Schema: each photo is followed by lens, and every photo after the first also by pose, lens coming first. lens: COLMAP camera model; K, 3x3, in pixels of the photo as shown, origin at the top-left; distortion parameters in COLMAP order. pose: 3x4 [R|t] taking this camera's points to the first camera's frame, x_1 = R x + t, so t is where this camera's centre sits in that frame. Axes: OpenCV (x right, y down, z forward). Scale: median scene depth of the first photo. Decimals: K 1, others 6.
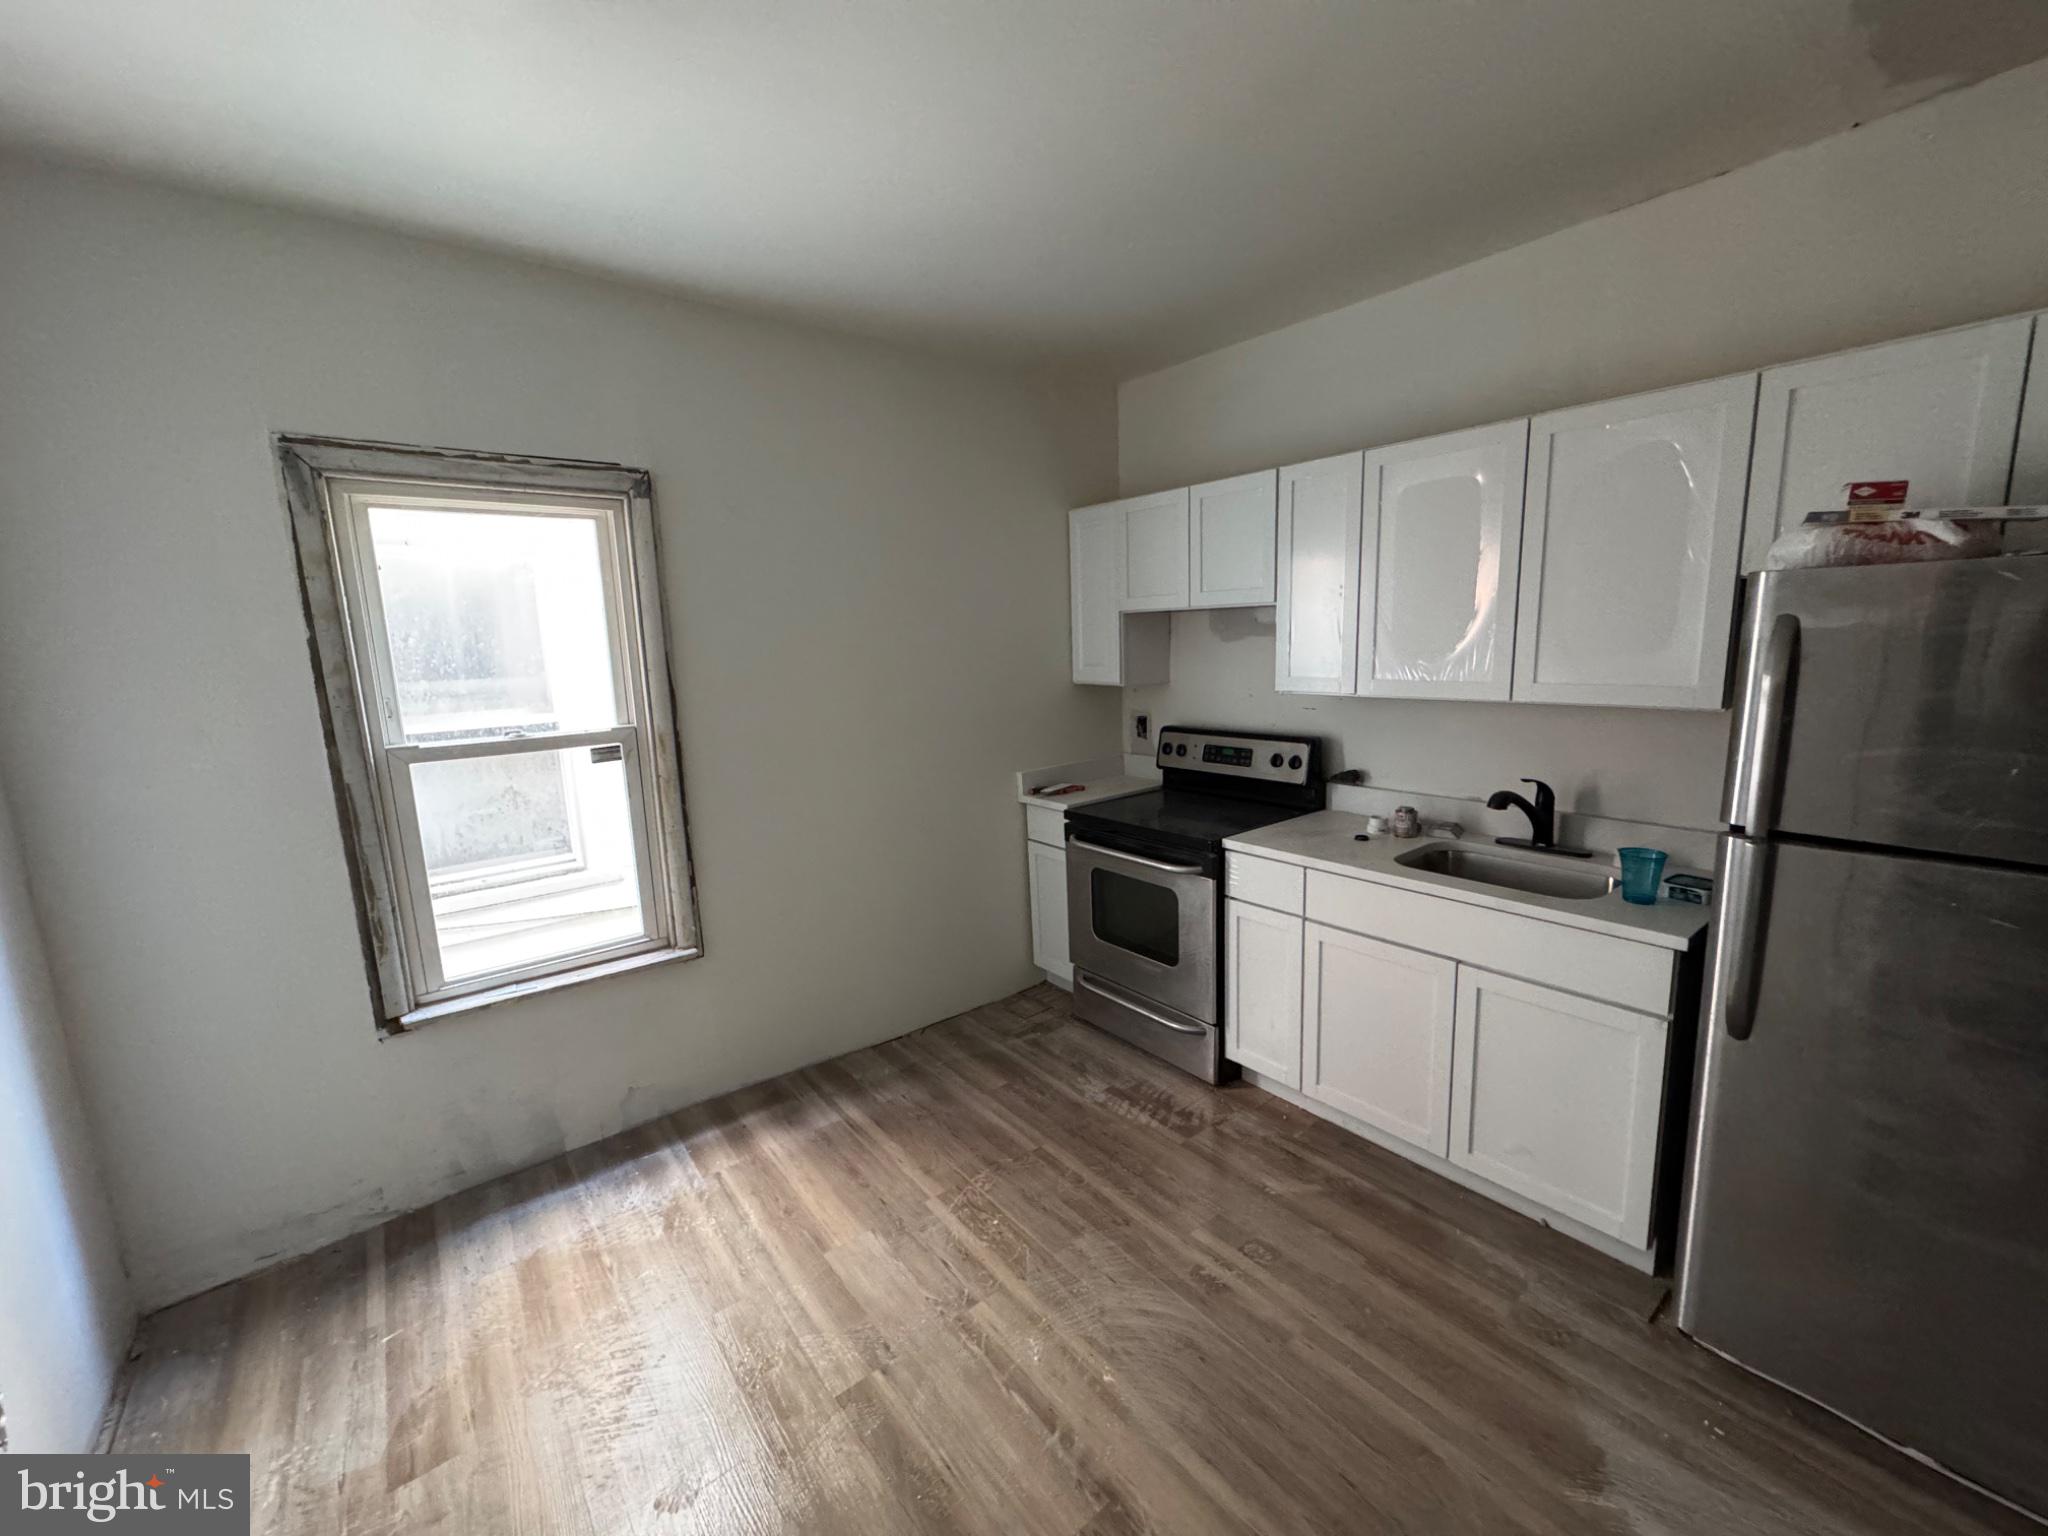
lens RADIAL K [[822.4, 0, 1021.9], [0, 822.4, 769.0], [0, 0, 1]] dist [-0.003642, 0.000860]
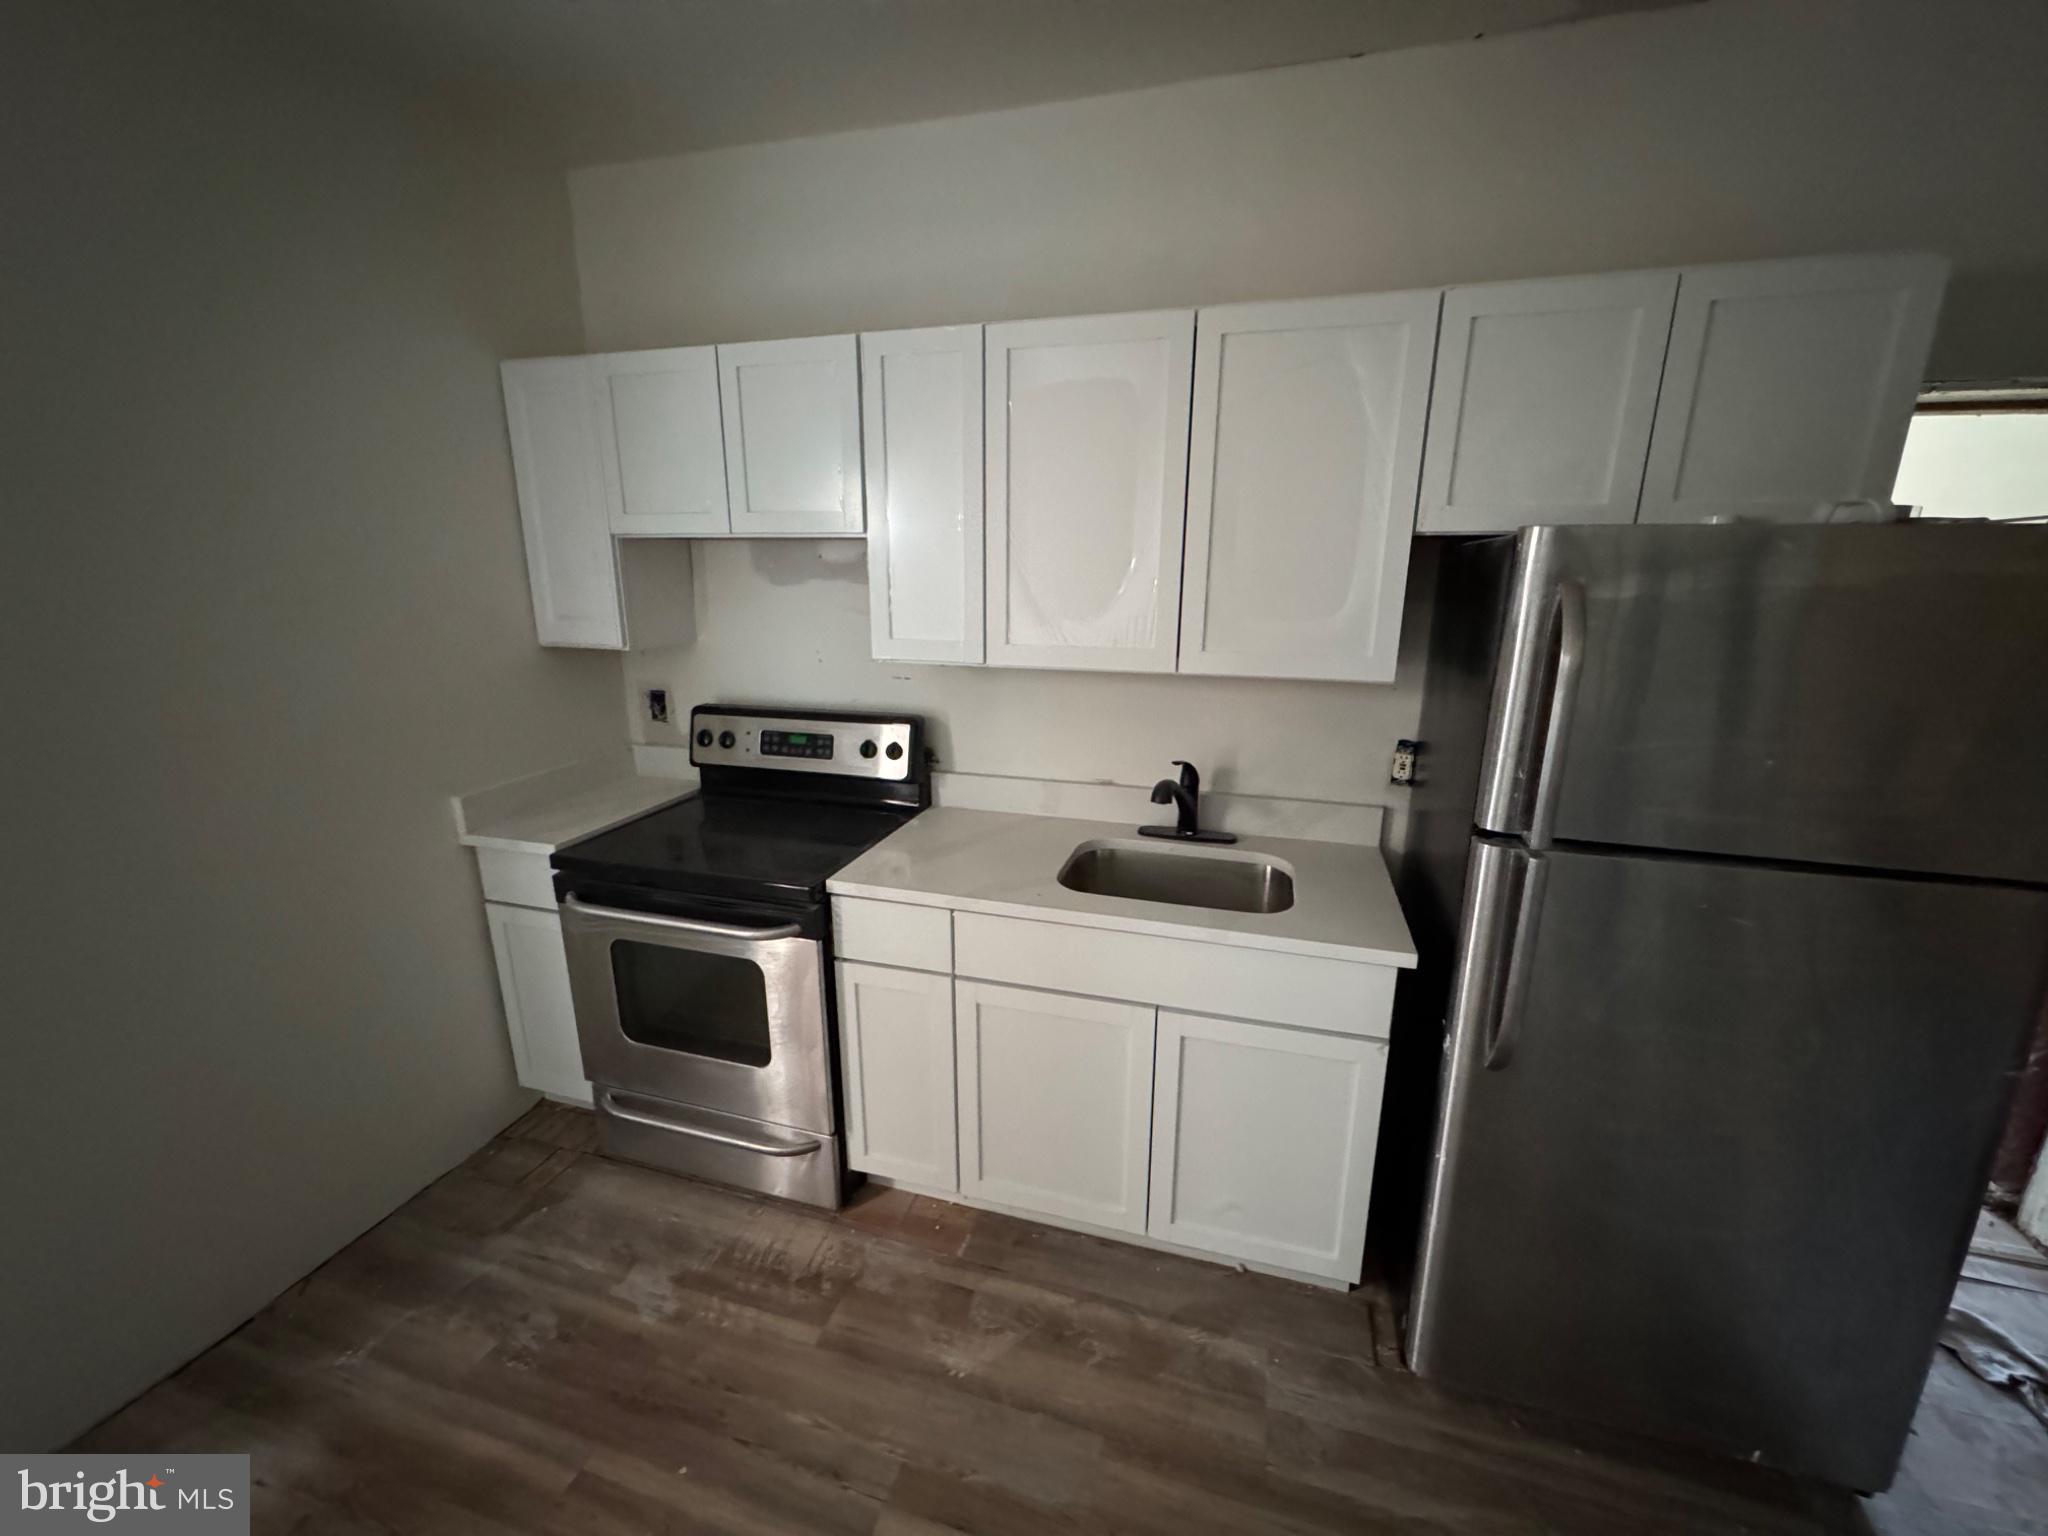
lens RADIAL K [[822.4, 0, 1024.5], [0, 822.4, 768.0], [0, 0, 1]] dist [-0.003642, 0.000860]
pose [[0.819228, -0.101903, 0.564341, 0.001906], [0.061069, 0.993992, 0.090833, -0.056948], [-0.570207, -0.039949, 0.820529, 0.325622]]
